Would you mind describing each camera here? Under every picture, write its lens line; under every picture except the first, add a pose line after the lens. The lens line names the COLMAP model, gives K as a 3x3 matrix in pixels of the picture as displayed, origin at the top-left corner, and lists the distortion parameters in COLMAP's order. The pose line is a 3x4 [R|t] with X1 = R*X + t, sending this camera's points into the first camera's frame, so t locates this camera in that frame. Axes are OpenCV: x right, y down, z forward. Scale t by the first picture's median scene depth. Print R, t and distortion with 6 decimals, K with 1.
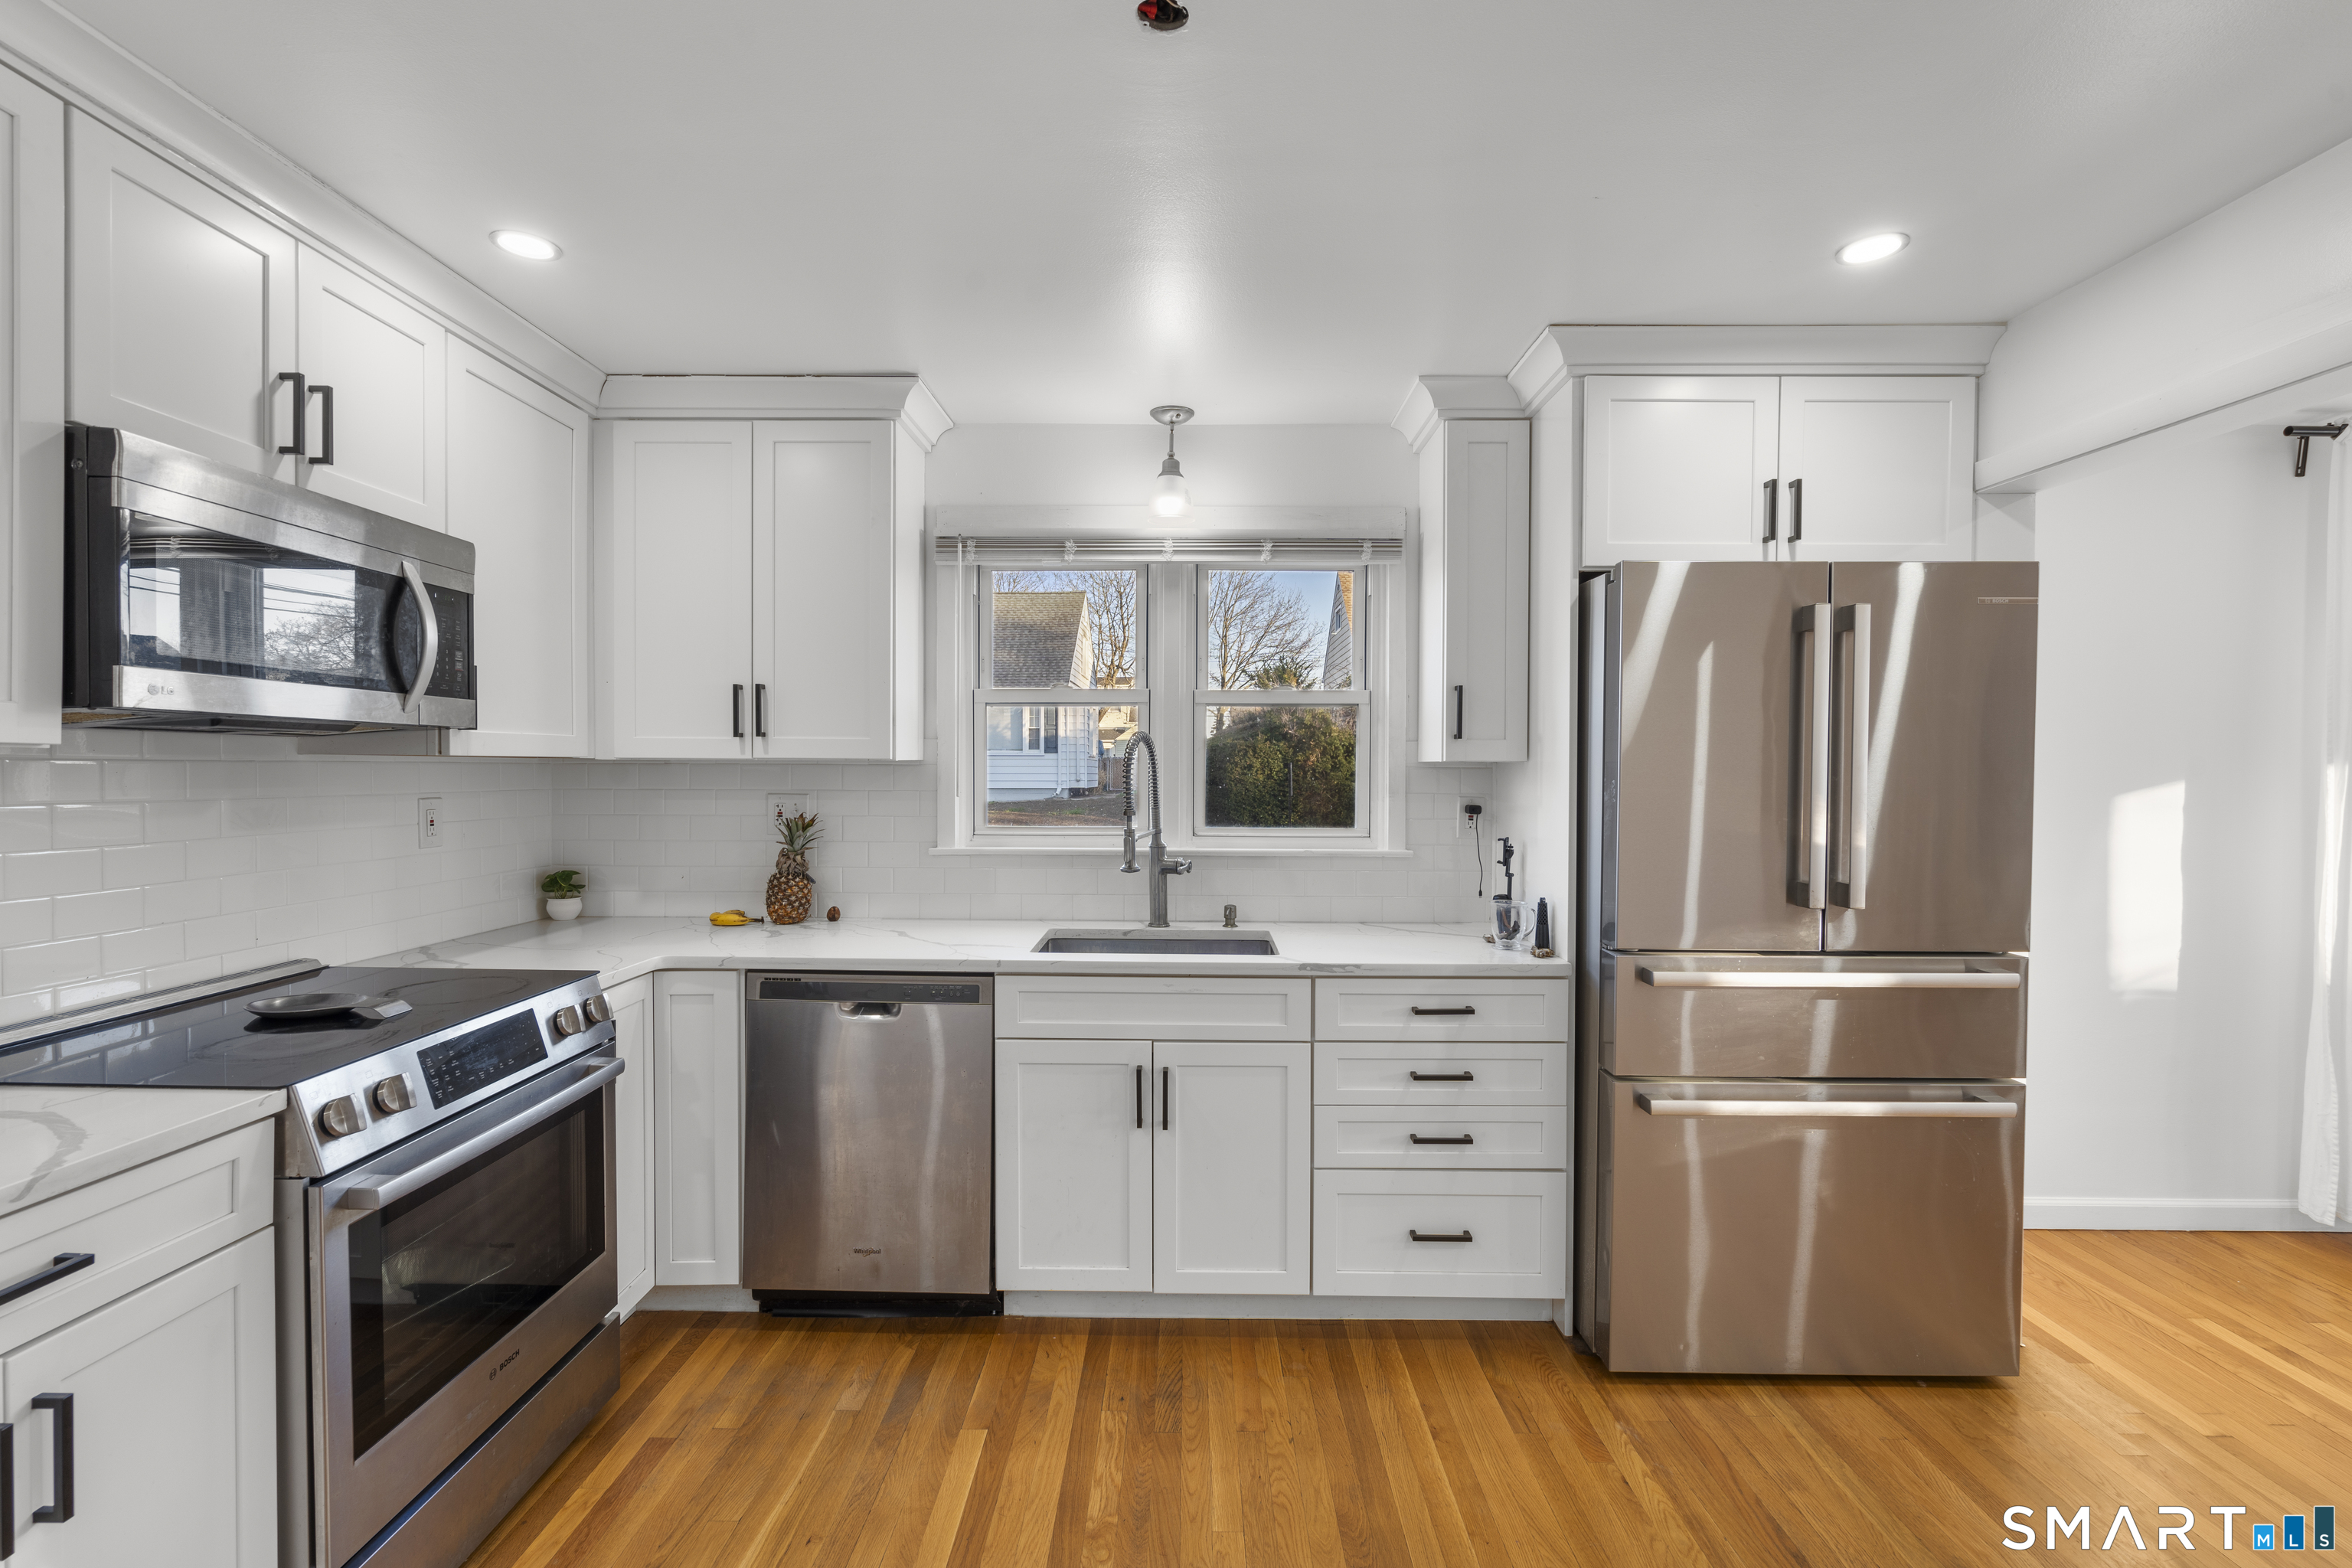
lens RADIAL K [[1062.6, 0, 1176.3], [0, 1062.6, 785.2], [0, 0, 1]] dist [-0.002689, -0.000465]
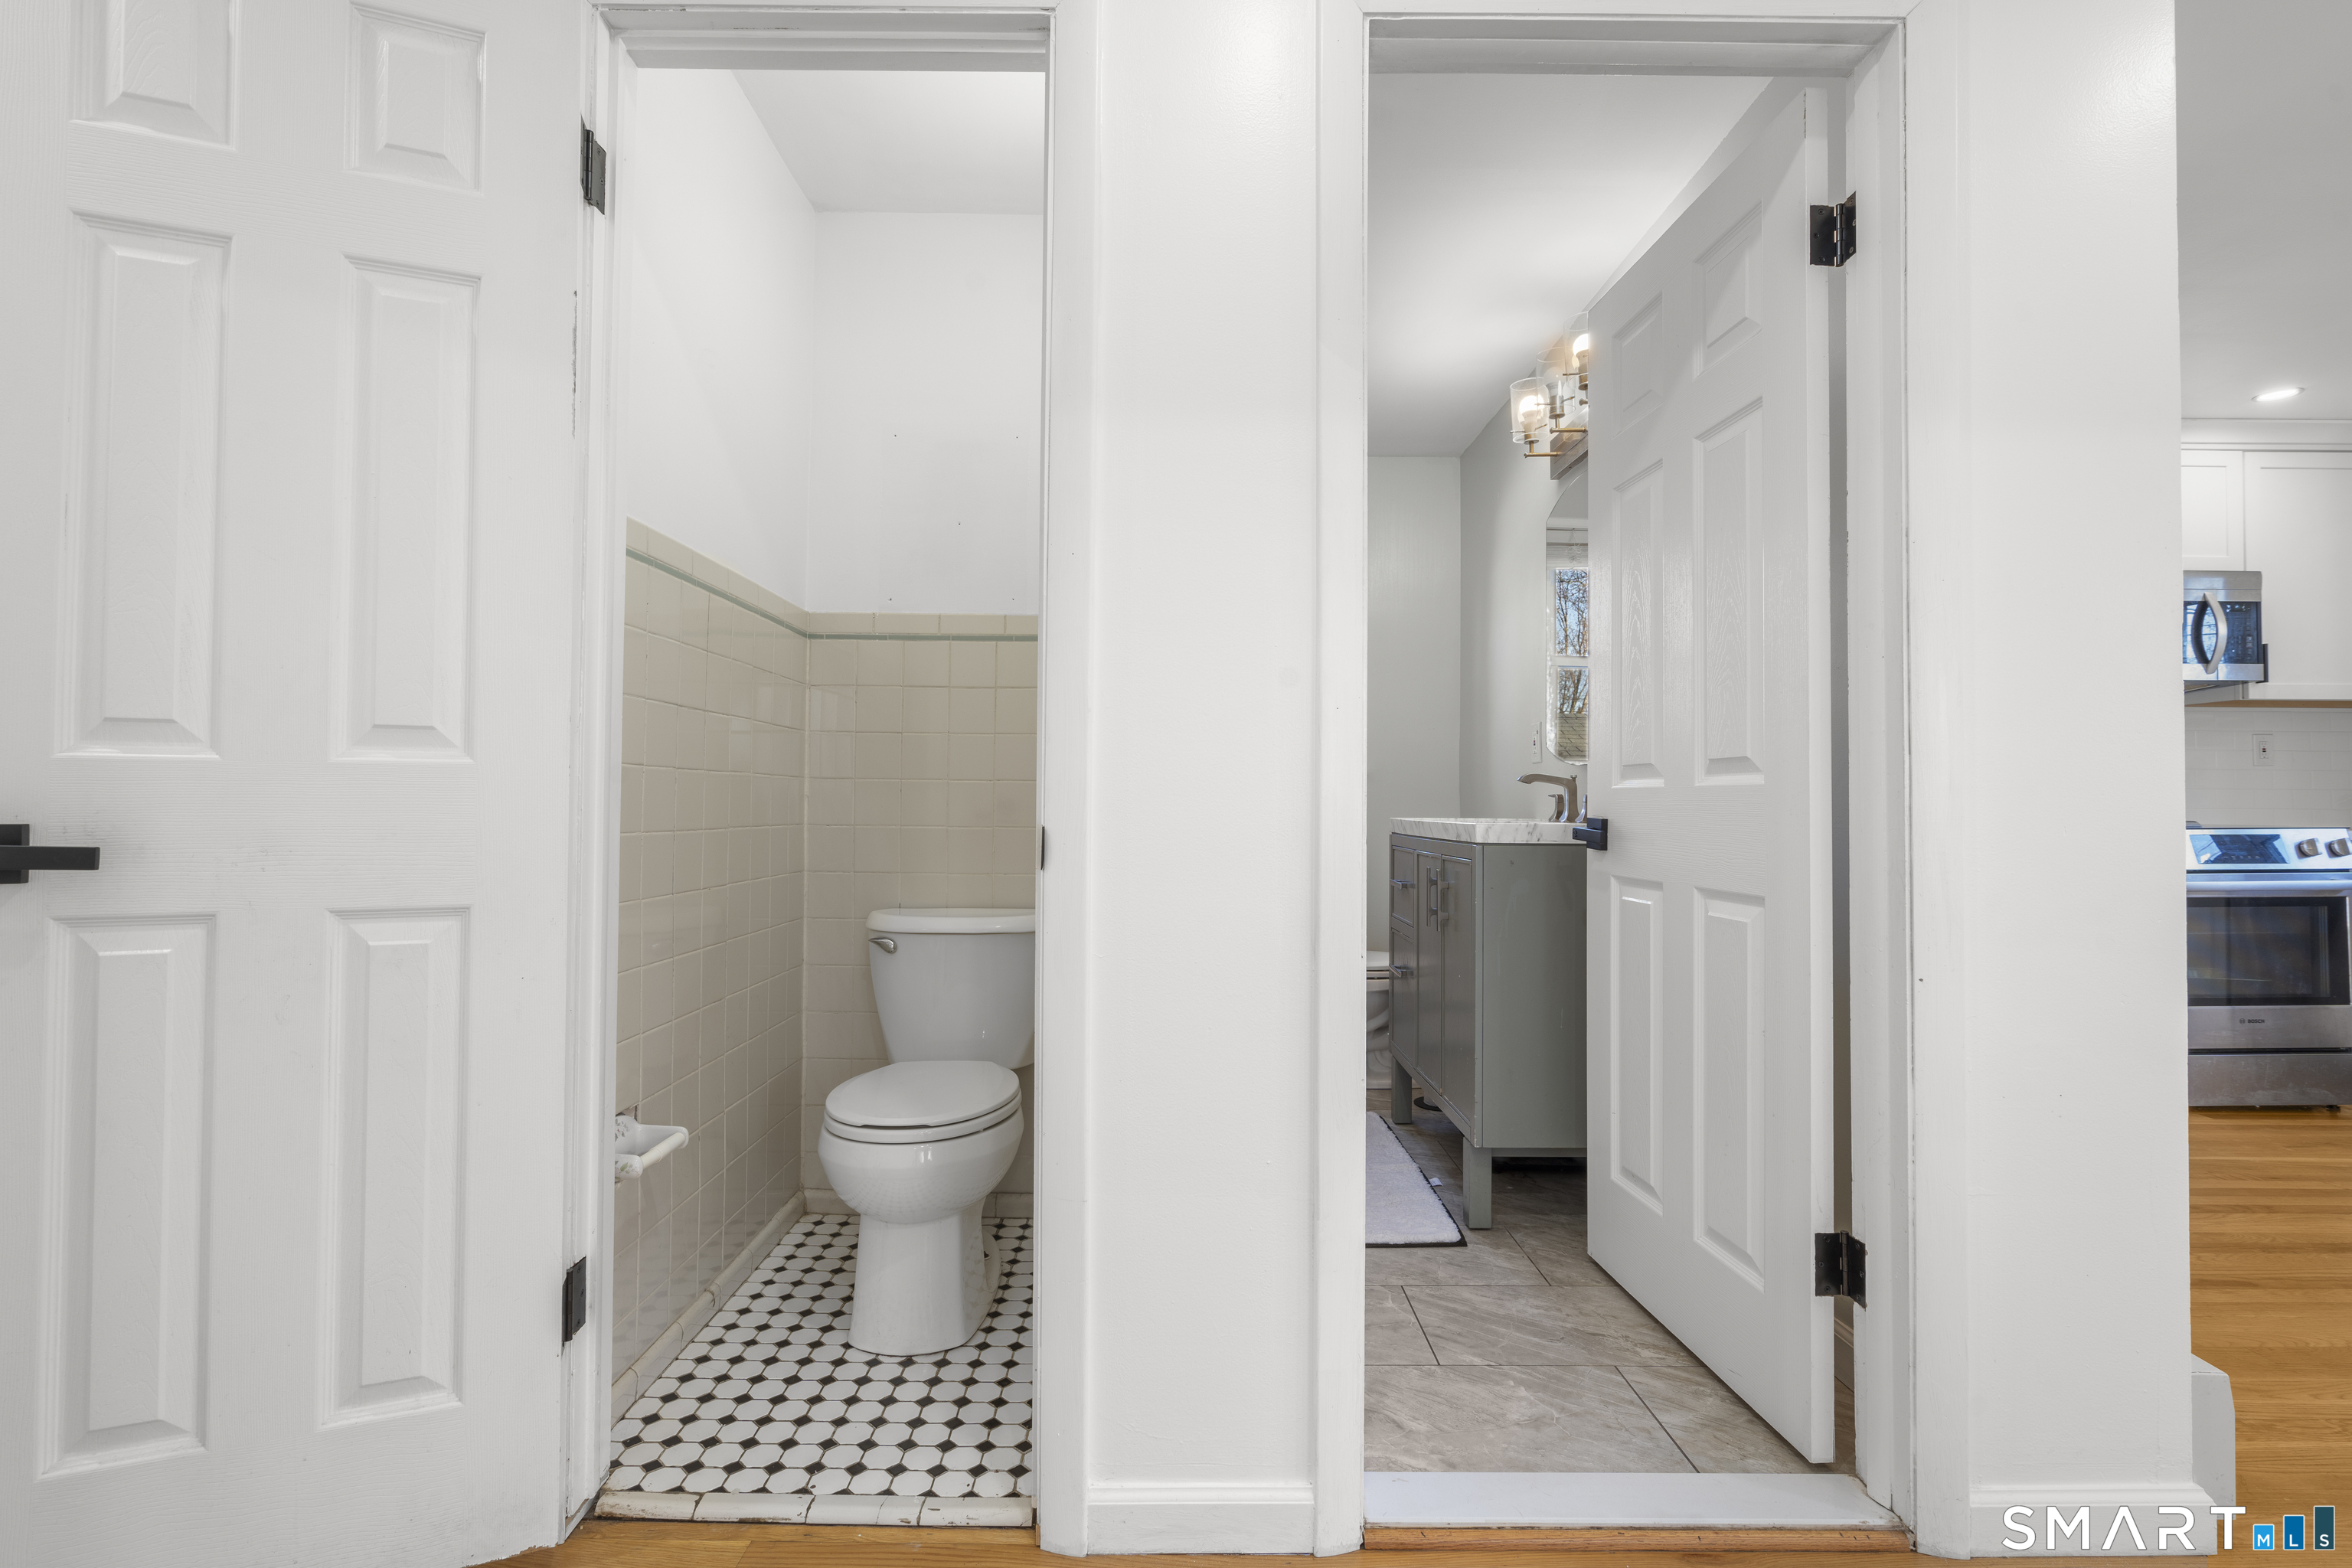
lens RADIAL K [[1062.6, 0, 1177.0], [0, 1062.6, 789.4], [0, 0, 1]] dist [-0.002689, -0.000465]
pose [[0.017181, -0.024528, -0.999551, 1.011983], [-0.021902, 0.999450, -0.024902, 0.204329], [0.999612, 0.022320, 0.016635, -0.766411]]
